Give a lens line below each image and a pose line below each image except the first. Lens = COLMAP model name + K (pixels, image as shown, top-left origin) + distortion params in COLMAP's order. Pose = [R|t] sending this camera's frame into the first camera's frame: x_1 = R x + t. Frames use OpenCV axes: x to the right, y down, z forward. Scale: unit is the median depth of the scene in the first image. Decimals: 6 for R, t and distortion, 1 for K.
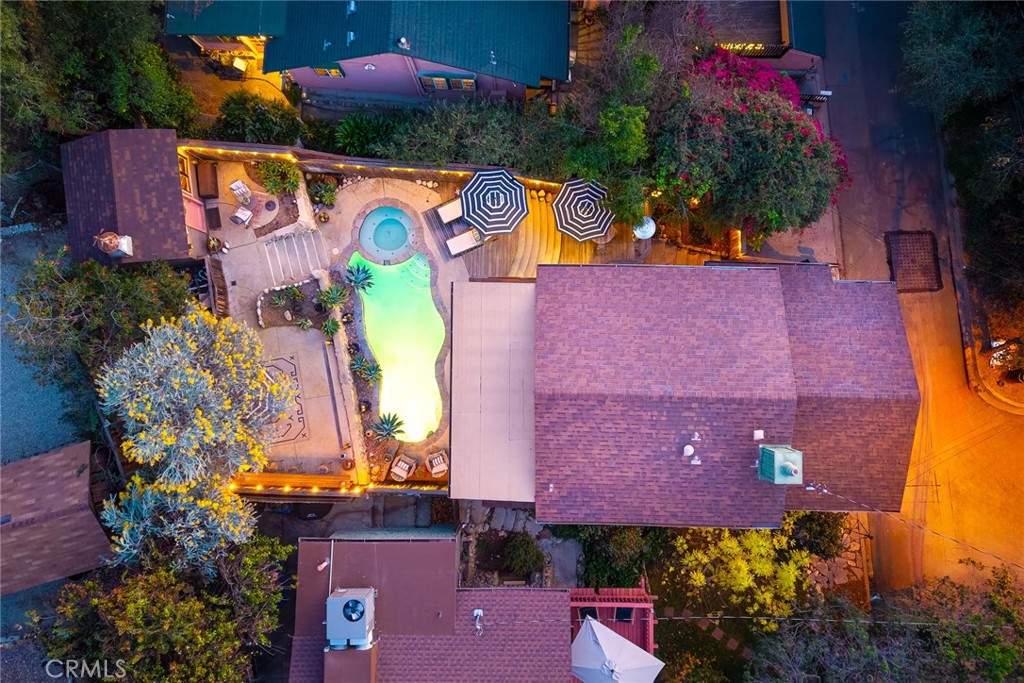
lens RADIAL K [[752.2, 0, 514.6], [0, 752.2, 264.7], [0, 0, 1]] dist [0.009956, -0.000081]
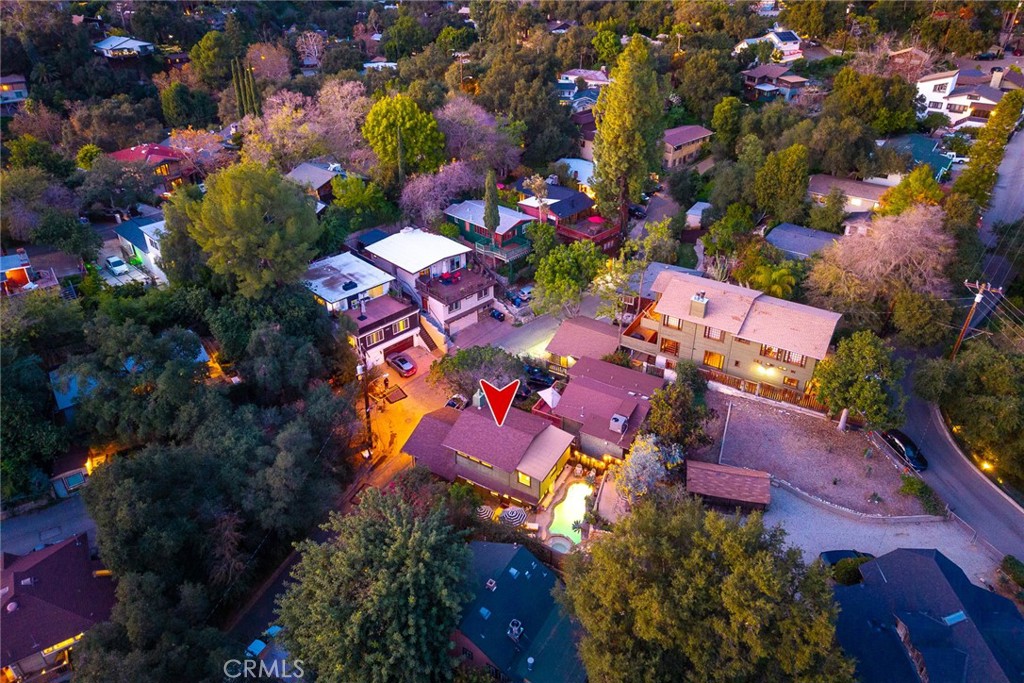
lens RADIAL K [[692.2, 0, 512.0], [0, 692.2, 341.5], [0, 0, 1]] dist [0.013687, -0.005280]
pose [[-0.869971, -0.259676, 0.419188, -0.804651], [0.492430, -0.413121, 0.766057, -1.541586], [-0.025751, 0.872869, 0.487275, -0.588590]]
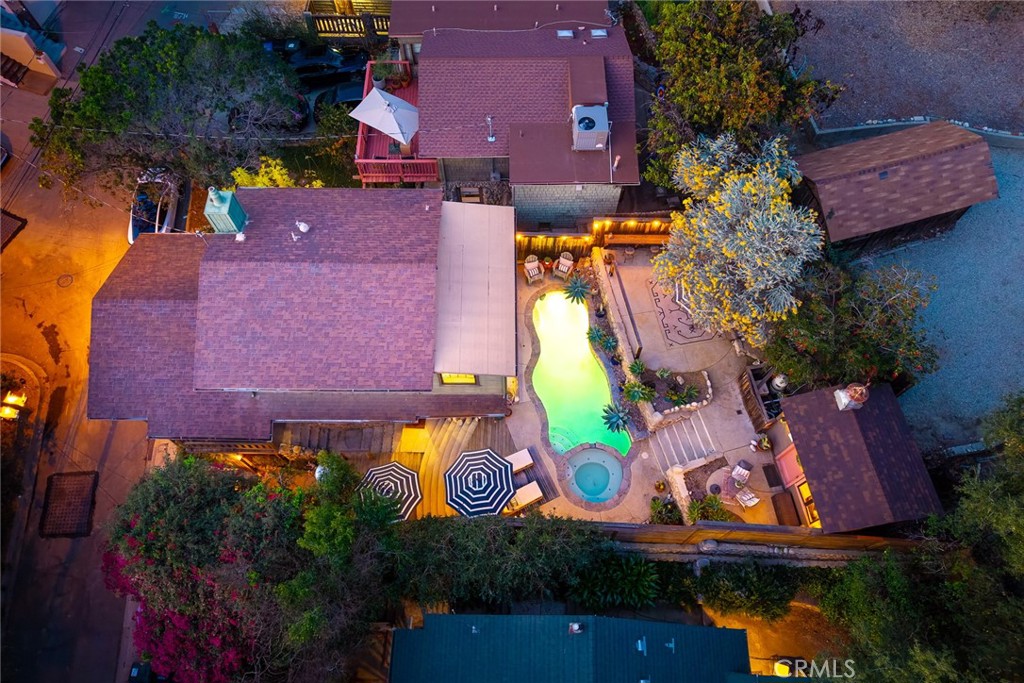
lens RADIAL K [[692.2, 0, 512.0], [0, 692.2, 341.5], [0, 0, 1]] dist [0.013687, -0.005280]
pose [[-0.999922, 0.012074, 0.003082, -0.071330], [-0.008960, -0.868513, 0.495586, -0.353529], [0.008660, 0.495520, 0.868554, 0.139905]]
